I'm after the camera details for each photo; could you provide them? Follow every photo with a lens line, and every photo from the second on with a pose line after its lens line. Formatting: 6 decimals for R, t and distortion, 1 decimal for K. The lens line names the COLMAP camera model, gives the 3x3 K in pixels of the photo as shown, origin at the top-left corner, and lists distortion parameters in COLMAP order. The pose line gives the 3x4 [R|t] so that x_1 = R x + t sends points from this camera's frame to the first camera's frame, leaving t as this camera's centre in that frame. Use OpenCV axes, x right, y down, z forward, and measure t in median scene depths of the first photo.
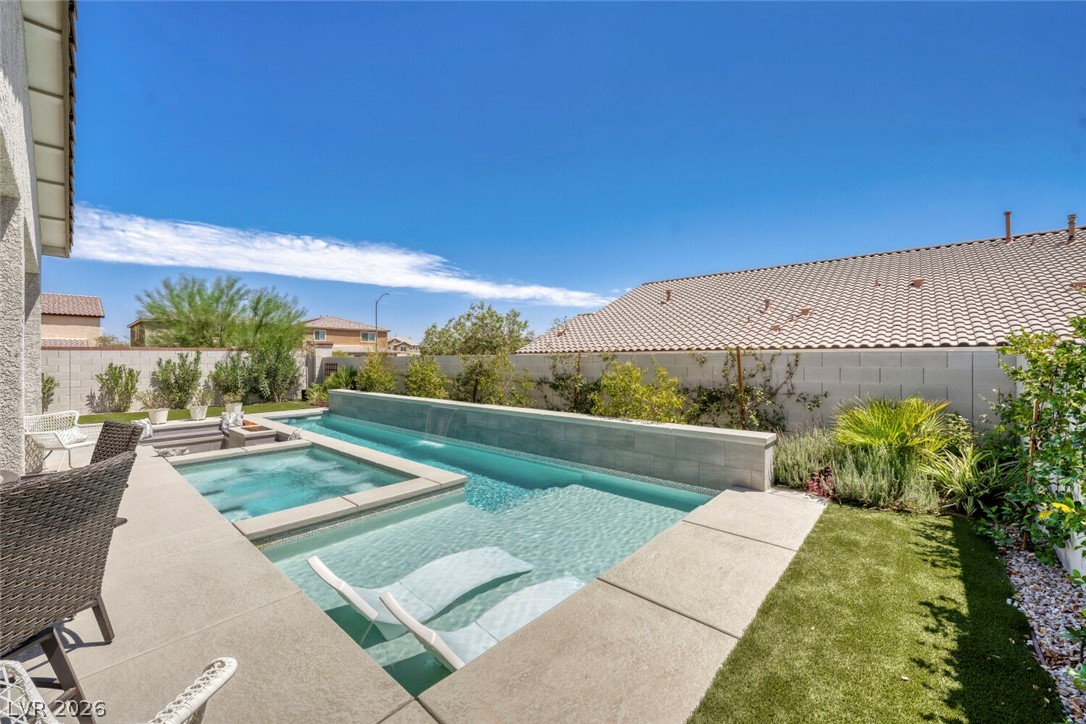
lens RADIAL K [[436.2, 0, 536.7], [0, 436.2, 355.8], [0, 0, 1]] dist [-0.002159, 0.001543]
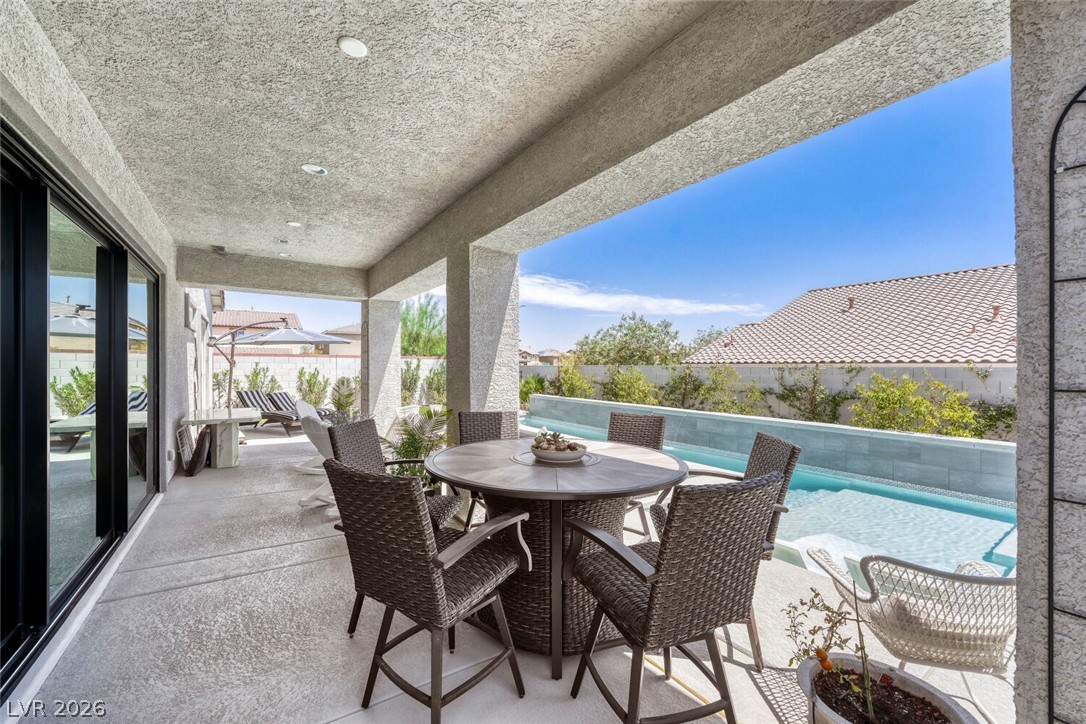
lens RADIAL K [[436.2, 0, 543.4], [0, 436.2, 367.4], [0, 0, 1]] dist [-0.002159, 0.001543]
pose [[0.972982, 0.013874, -0.230464, -0.225653], [-0.012763, 0.999899, 0.006310, 0.000630], [0.230528, -0.003198, 0.973060, -0.106651]]
